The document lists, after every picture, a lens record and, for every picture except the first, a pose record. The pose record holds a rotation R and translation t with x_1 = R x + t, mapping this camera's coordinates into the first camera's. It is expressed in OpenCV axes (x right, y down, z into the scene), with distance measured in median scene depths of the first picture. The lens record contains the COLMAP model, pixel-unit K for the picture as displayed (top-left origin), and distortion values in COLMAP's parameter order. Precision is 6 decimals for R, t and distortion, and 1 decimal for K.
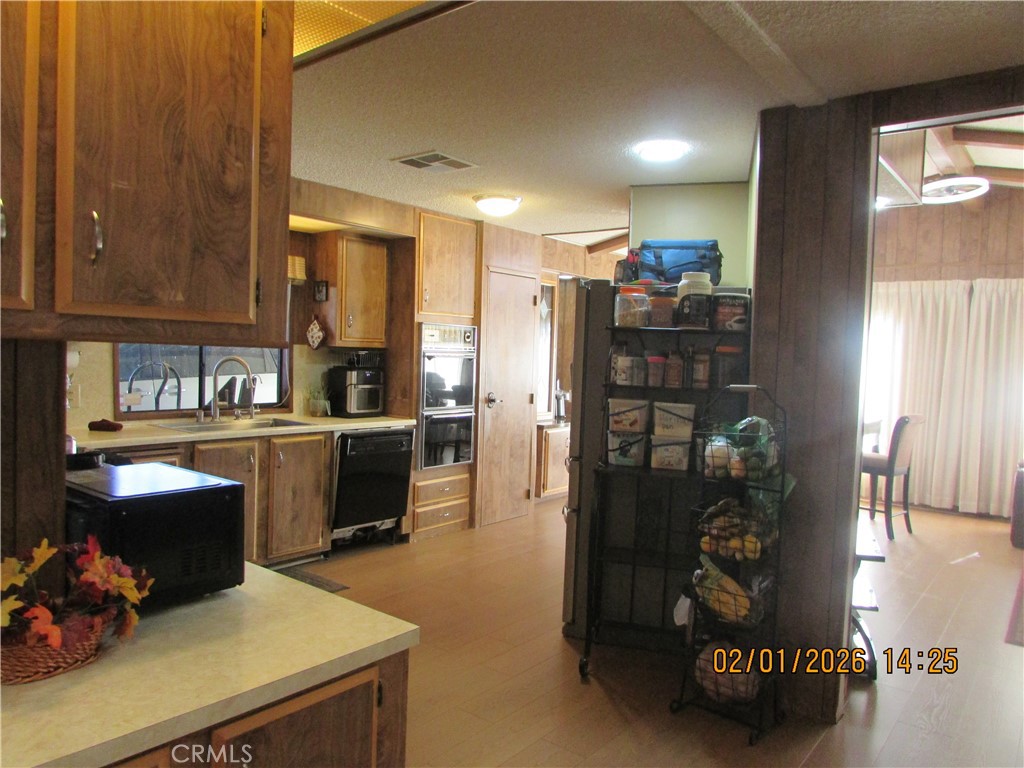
lens RADIAL K [[718.7, 0, 512.0], [0, 718.7, 384.0], [0, 0, 1]] dist [-0.021785, -0.003088]
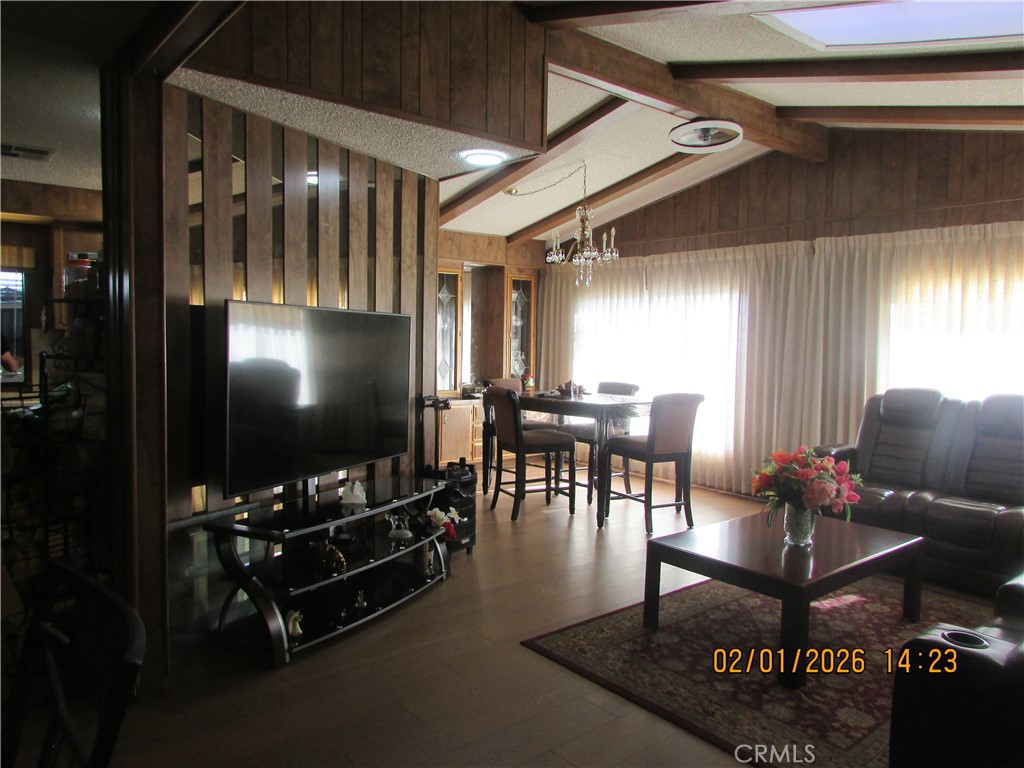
lens RADIAL K [[718.7, 0, 512.0], [0, 718.7, 384.0], [0, 0, 1]] dist [-0.021785, -0.003088]
pose [[0.981732, -0.010283, -0.189990, 0.703275], [0.012173, 0.999887, 0.008786, 0.029371], [0.189878, -0.010939, 0.981747, 0.106856]]
